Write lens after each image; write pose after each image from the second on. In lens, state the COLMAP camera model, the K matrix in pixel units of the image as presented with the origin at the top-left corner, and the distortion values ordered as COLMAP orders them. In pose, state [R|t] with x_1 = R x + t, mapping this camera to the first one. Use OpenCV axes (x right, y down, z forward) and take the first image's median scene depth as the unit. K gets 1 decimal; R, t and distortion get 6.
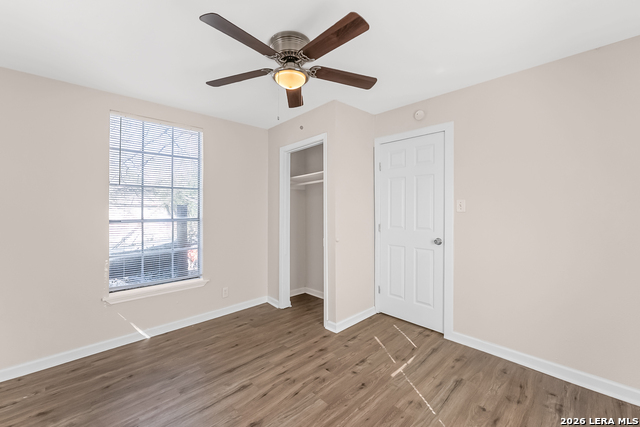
lens RADIAL K [[260.8, 0, 316.7], [0, 260.8, 213.5], [0, 0, 1]] dist [0.001143, 0.000072]
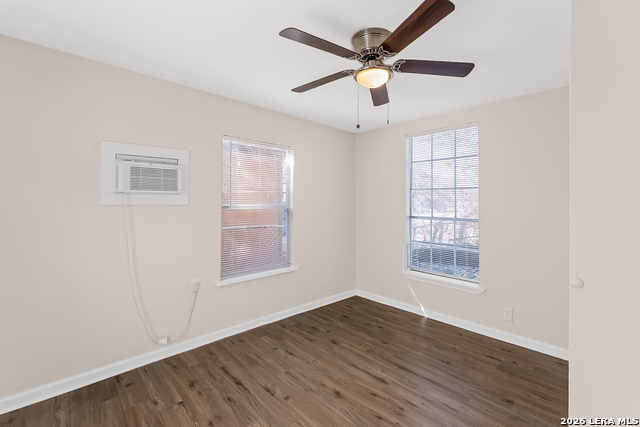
lens RADIAL K [[280.1, 0, 341.3], [0, 280.1, 200.8], [0, 0, 1]] dist [0.000963, 0.000179]
pose [[0.039587, 0.005968, -0.999198, 0.709617], [-0.021357, 0.999759, 0.005125, -0.058288], [0.998988, 0.021137, 0.039705, 0.642258]]
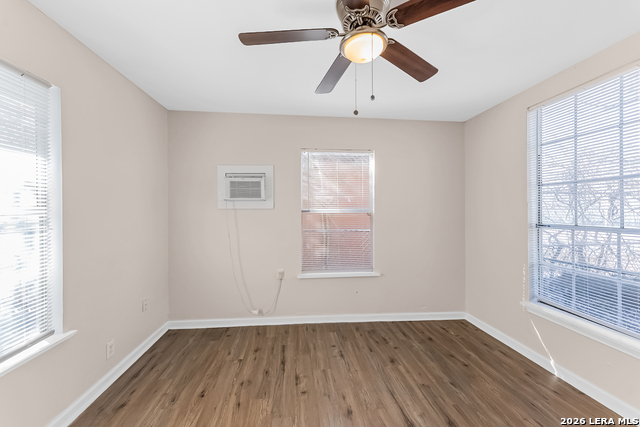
lens RADIAL K [[263.6, 0, 320.0], [0, 263.6, 213.5], [0, 0, 1]] dist [0.001975, 0.000099]
pose [[-0.609308, 0.021198, -0.792650, 0.472203], [-0.003074, 0.999572, 0.029094, -0.039914], [0.792928, 0.020163, -0.608982, 1.058541]]
